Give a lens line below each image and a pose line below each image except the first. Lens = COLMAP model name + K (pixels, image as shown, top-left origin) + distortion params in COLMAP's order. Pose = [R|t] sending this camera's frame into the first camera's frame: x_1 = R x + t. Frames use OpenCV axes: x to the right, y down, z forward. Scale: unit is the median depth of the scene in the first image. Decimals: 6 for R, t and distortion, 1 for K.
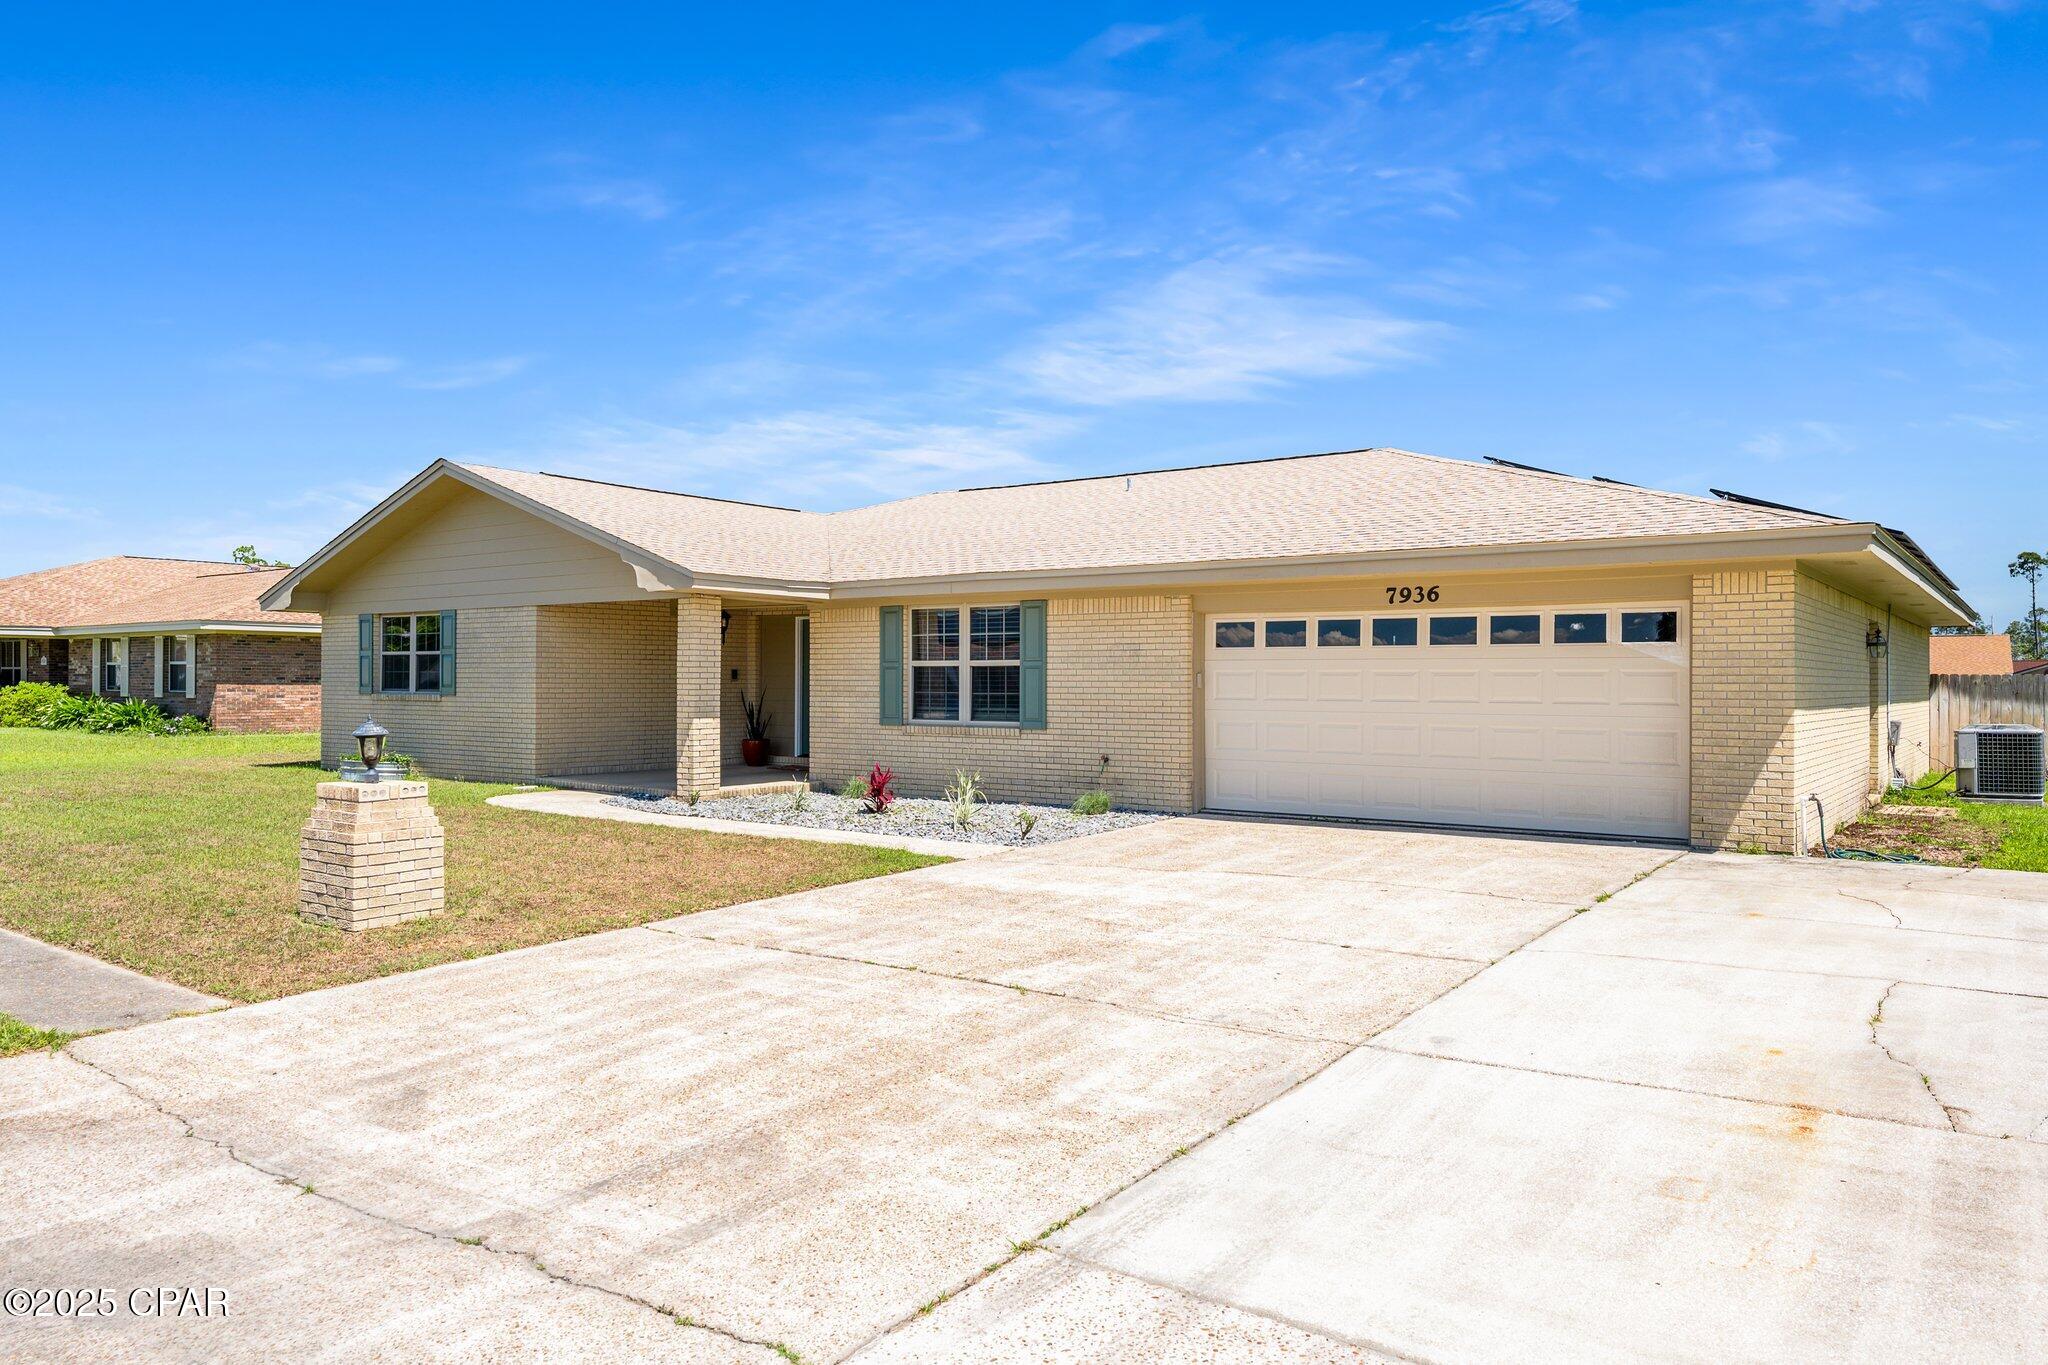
lens RADIAL K [[1328.1, 0, 1025.4], [0, 1328.1, 688.2], [0, 0, 1]] dist [0.004407, -0.000994]
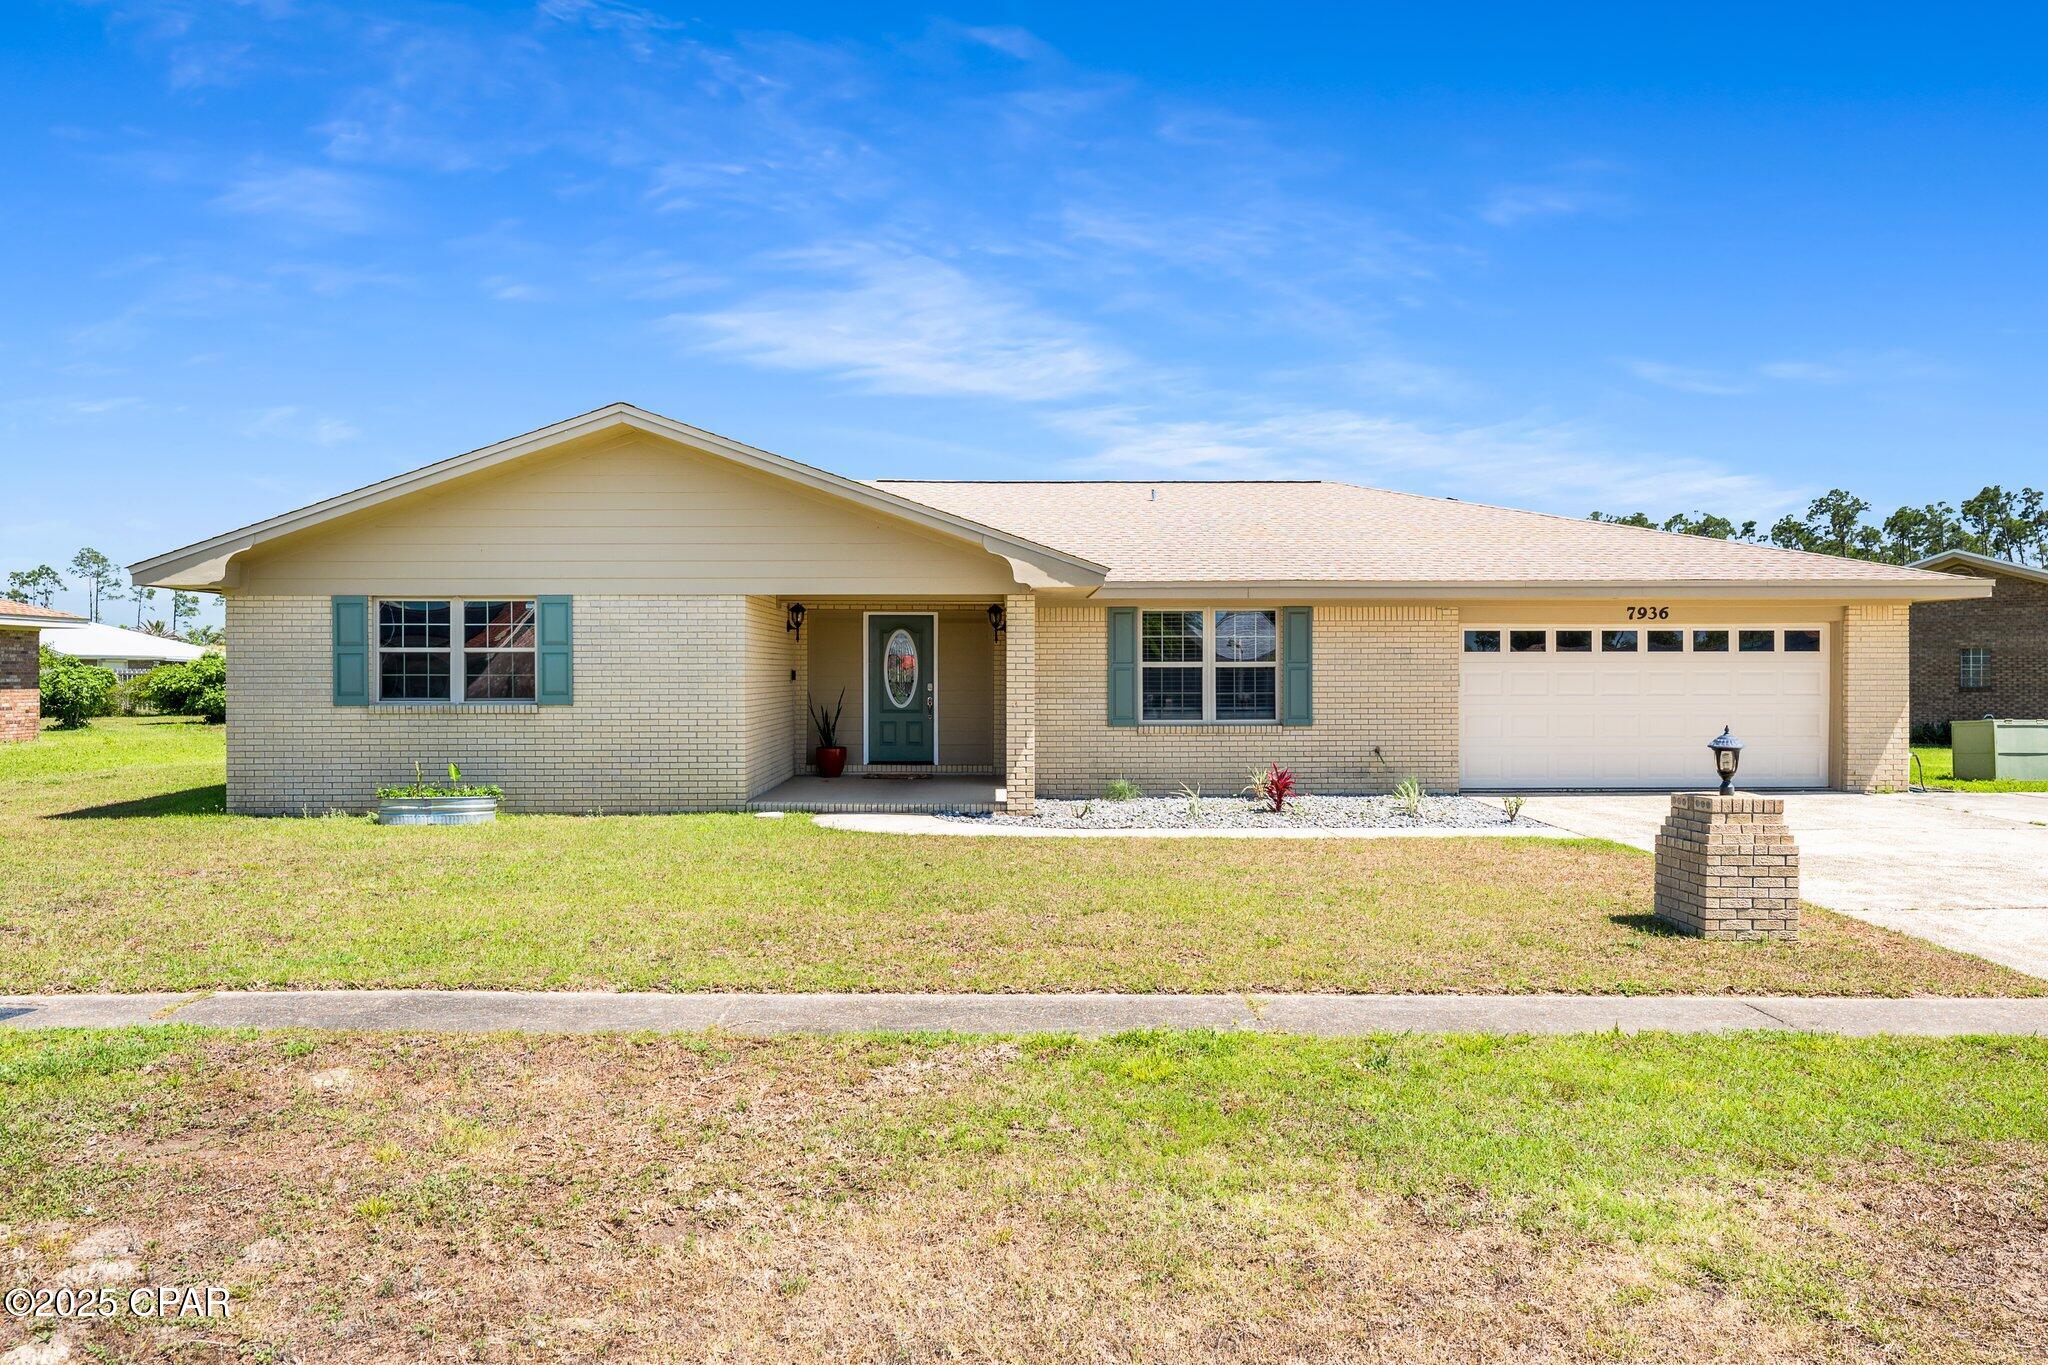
lens RADIAL K [[1328.1, 0, 1027.3], [0, 1328.1, 685.3], [0, 0, 1]] dist [0.004407, -0.000994]
pose [[0.809969, -0.013253, 0.586323, -0.812895], [0.007317, 0.999895, 0.012493, -0.017476], [-0.586427, -0.005829, 0.809981, 0.256477]]
